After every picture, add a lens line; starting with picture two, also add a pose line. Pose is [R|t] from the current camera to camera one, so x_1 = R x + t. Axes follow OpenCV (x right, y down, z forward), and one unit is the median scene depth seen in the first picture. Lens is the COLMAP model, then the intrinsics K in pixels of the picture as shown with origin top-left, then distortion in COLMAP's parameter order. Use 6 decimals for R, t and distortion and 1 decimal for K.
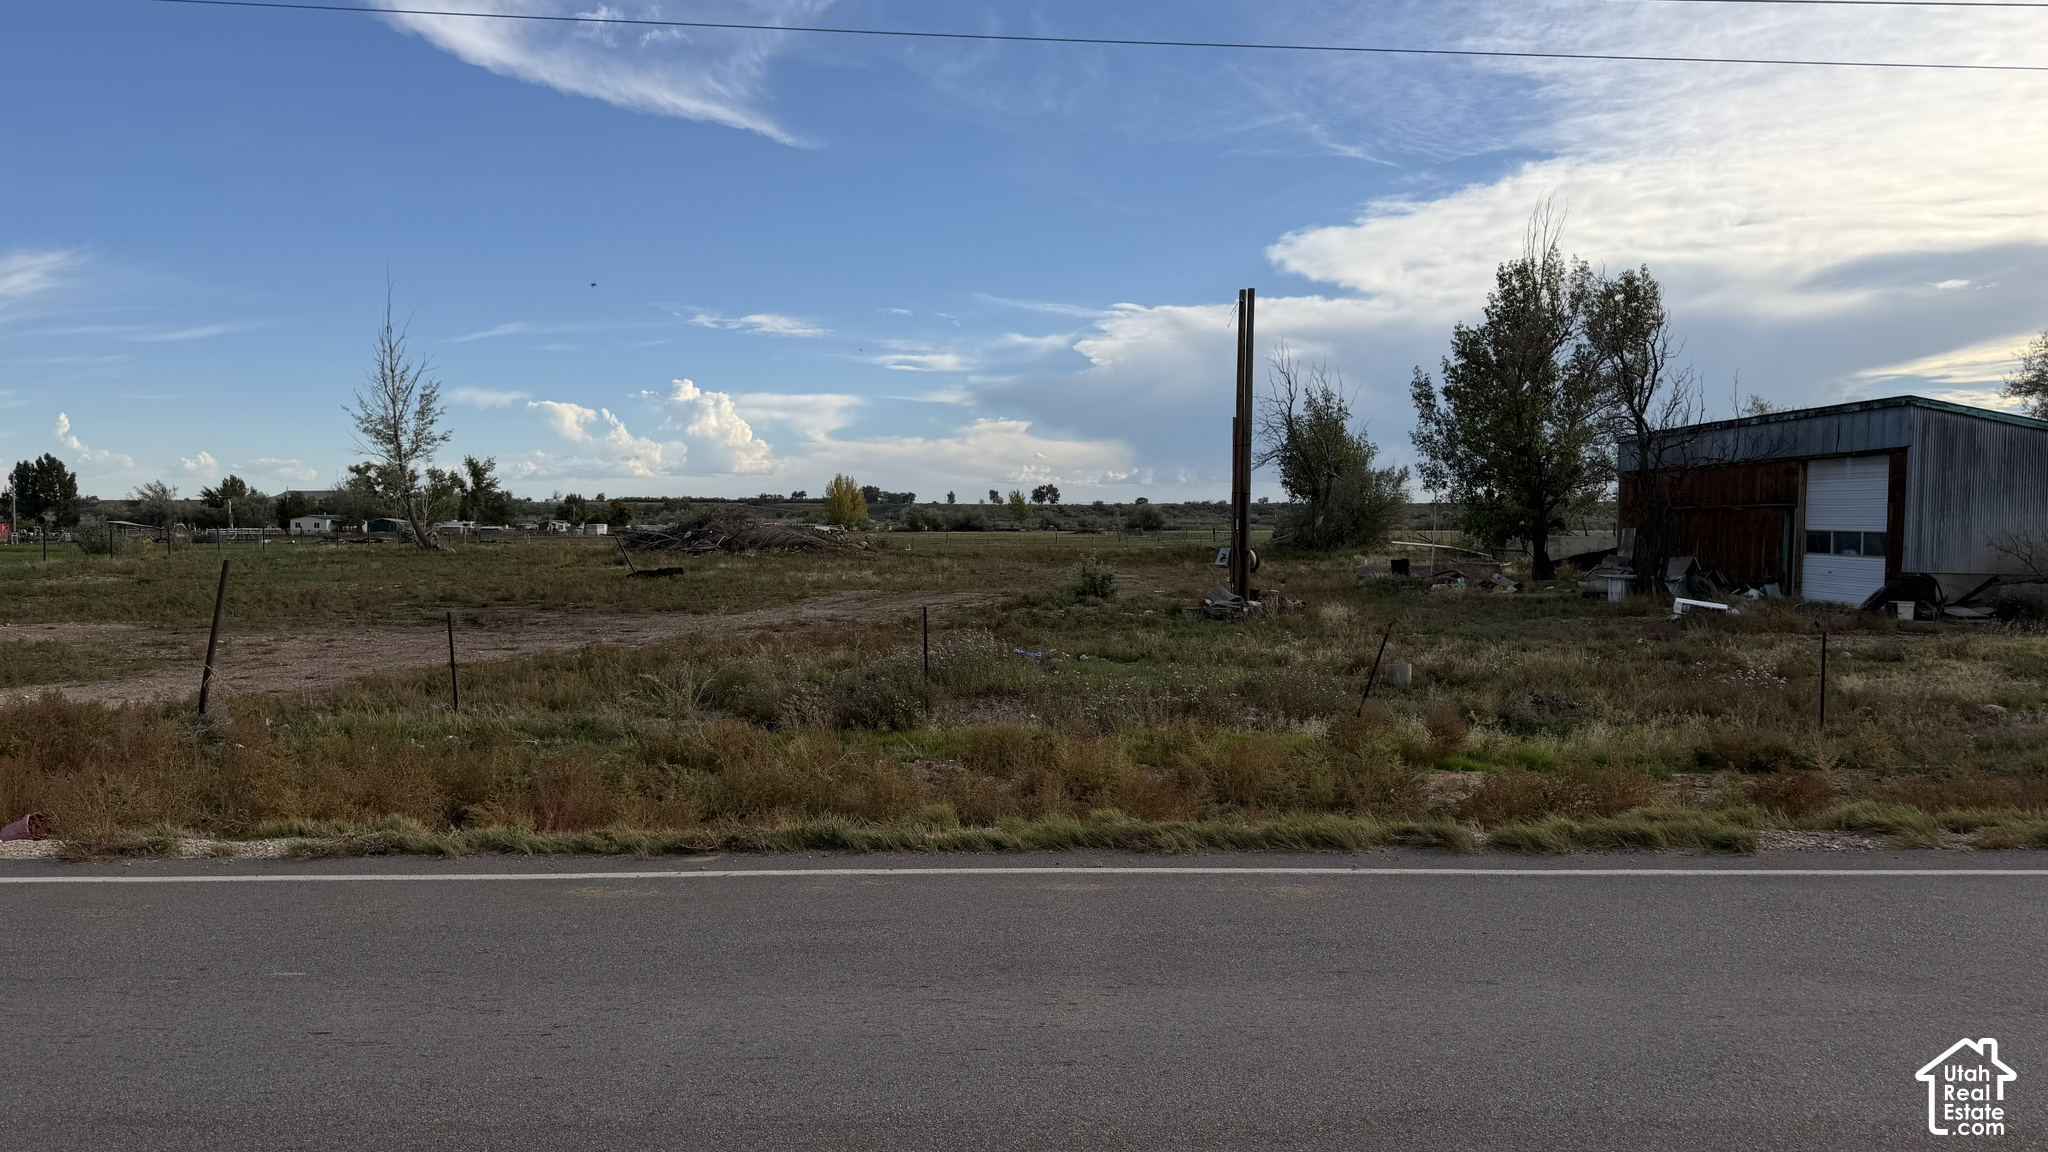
lens RADIAL K [[1408.8, 0, 1023.9], [0, 1408.8, 584.2], [0, 0, 1]] dist [0.075001, -0.098550]
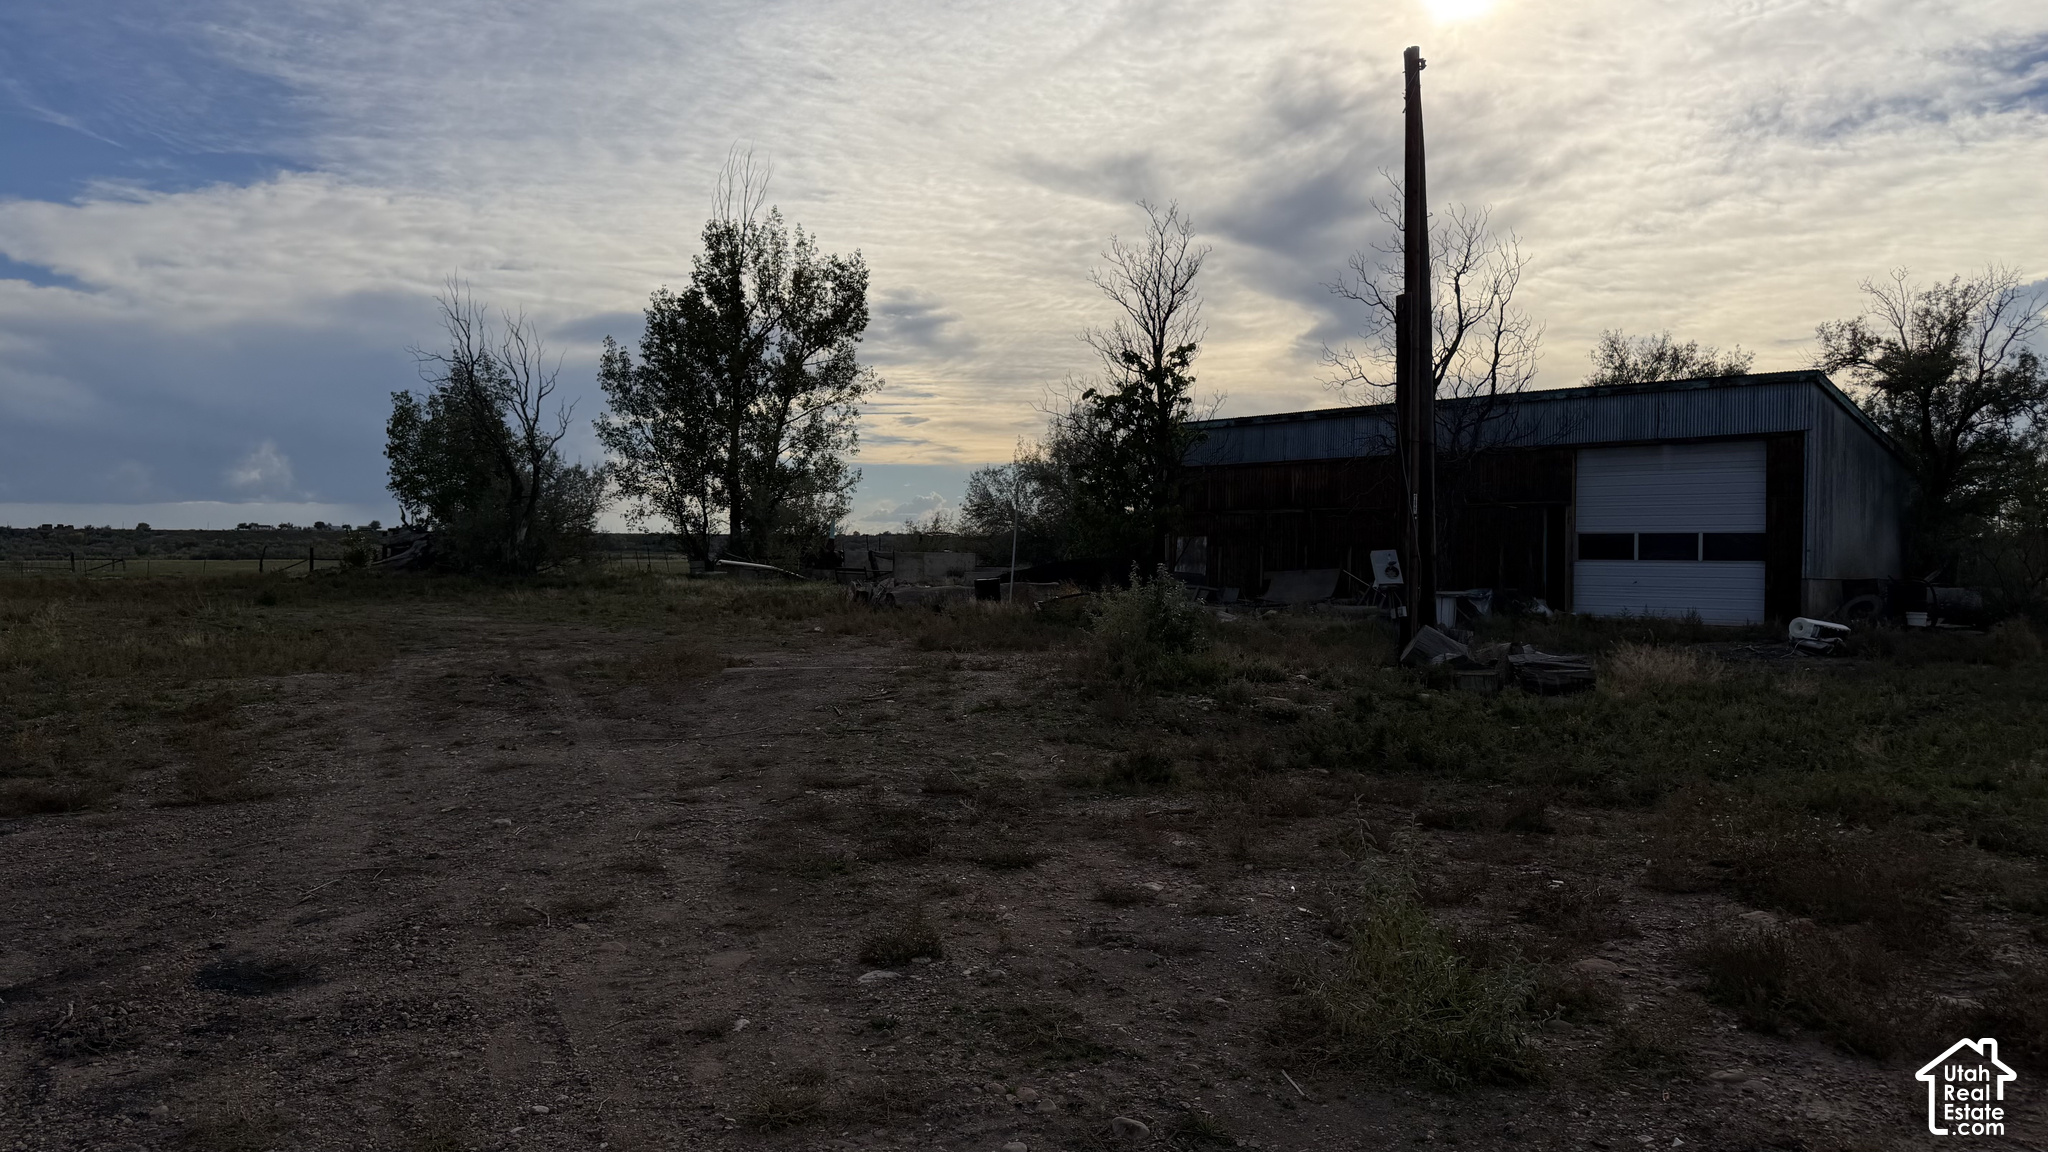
lens RADIAL K [[1408.8, 0, 995.7], [0, 1408.8, 587.4], [0, 0, 1]] dist [0.075001, -0.098550]
pose [[0.695461, -0.018793, 0.718318, -0.045847], [0.031863, 0.999481, -0.004701, -0.002086], [-0.717857, 0.026157, 0.695699, 0.106797]]
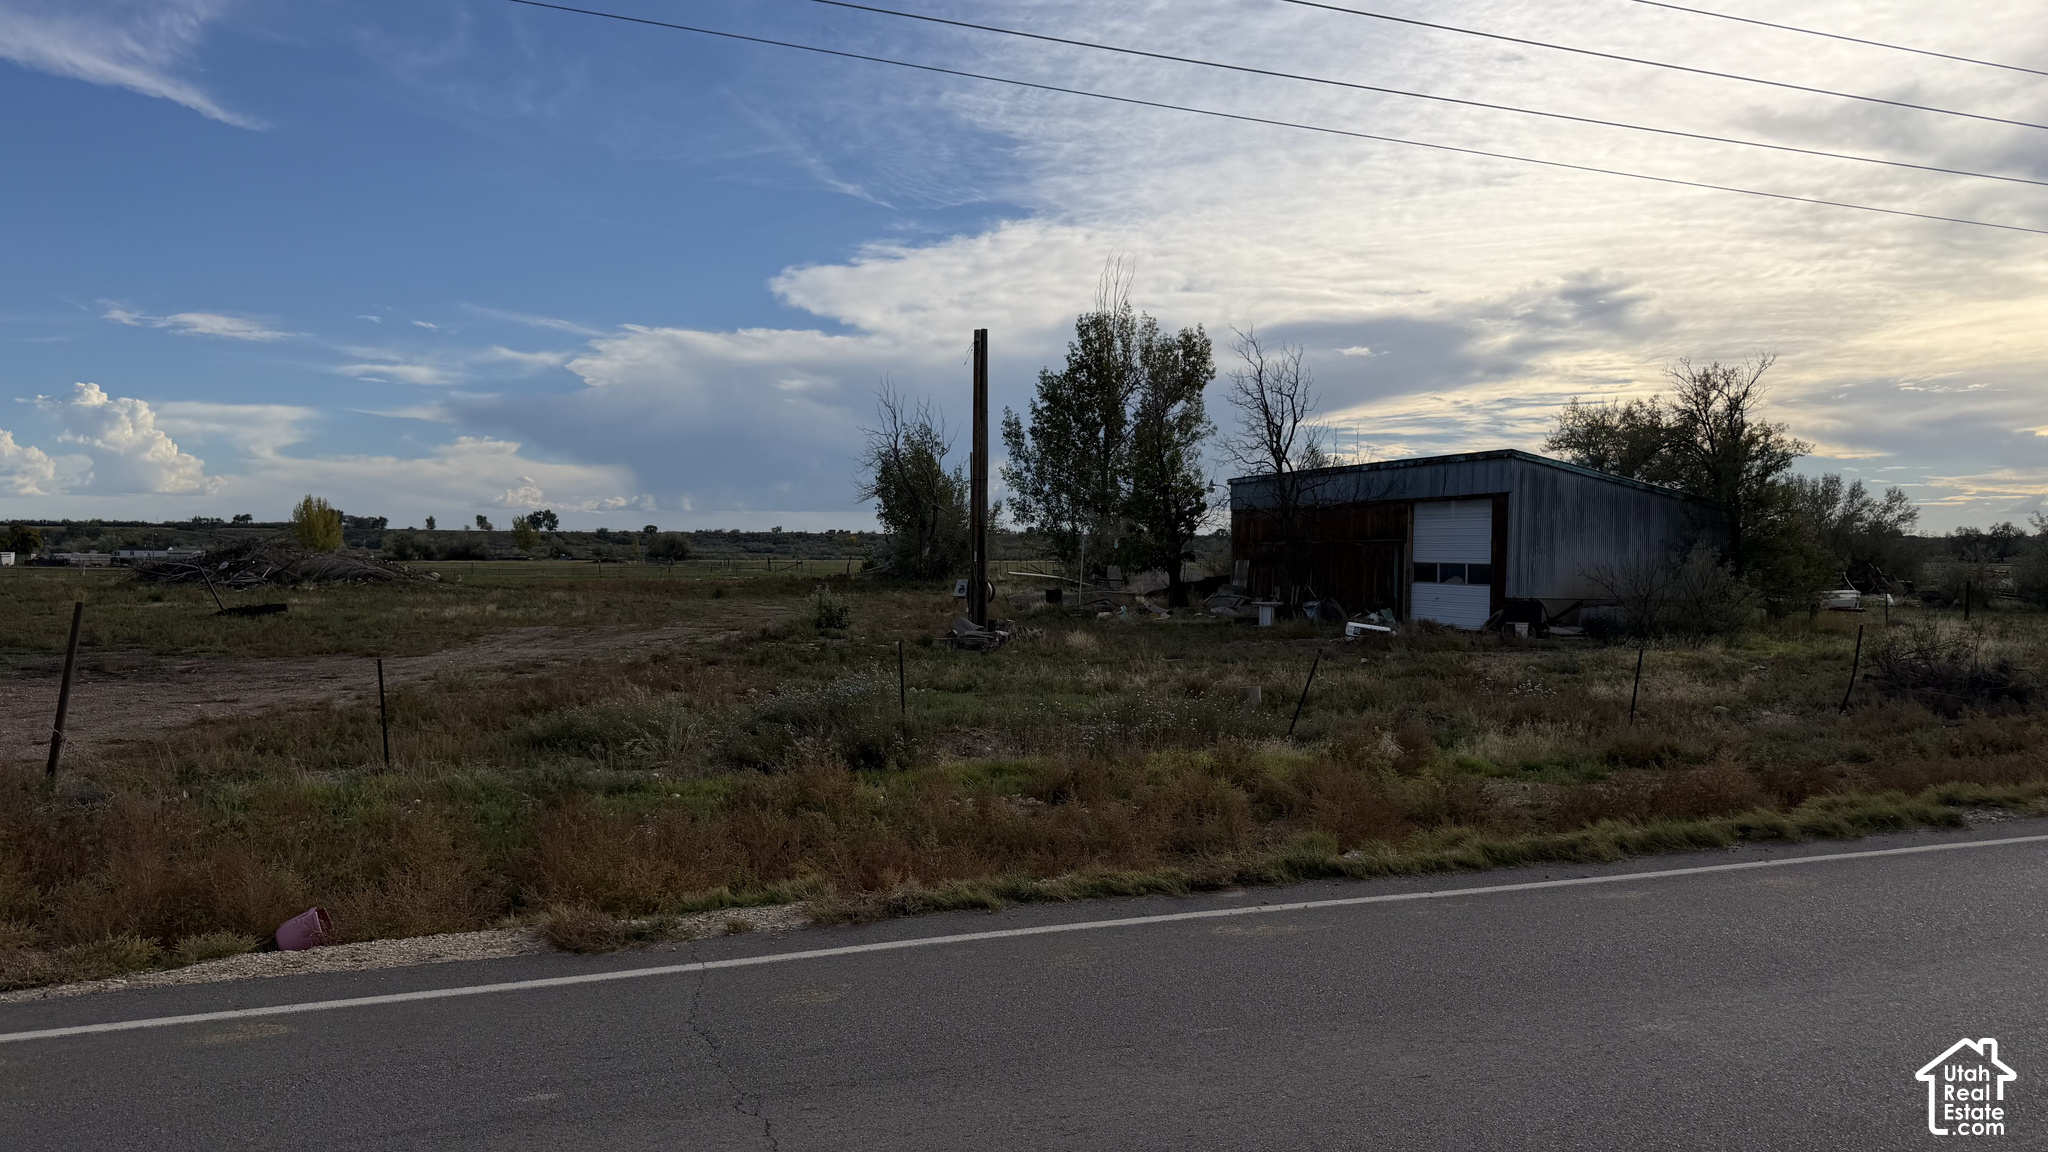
lens RADIAL K [[1408.8, 0, 1012.9], [0, 1408.8, 596.9], [0, 0, 1]] dist [0.075001, -0.098550]
pose [[0.943086, -0.008778, 0.332434, -0.023715], [0.012554, 0.999879, -0.009212, -0.000474], [-0.332313, 0.012861, 0.943081, 0.002618]]
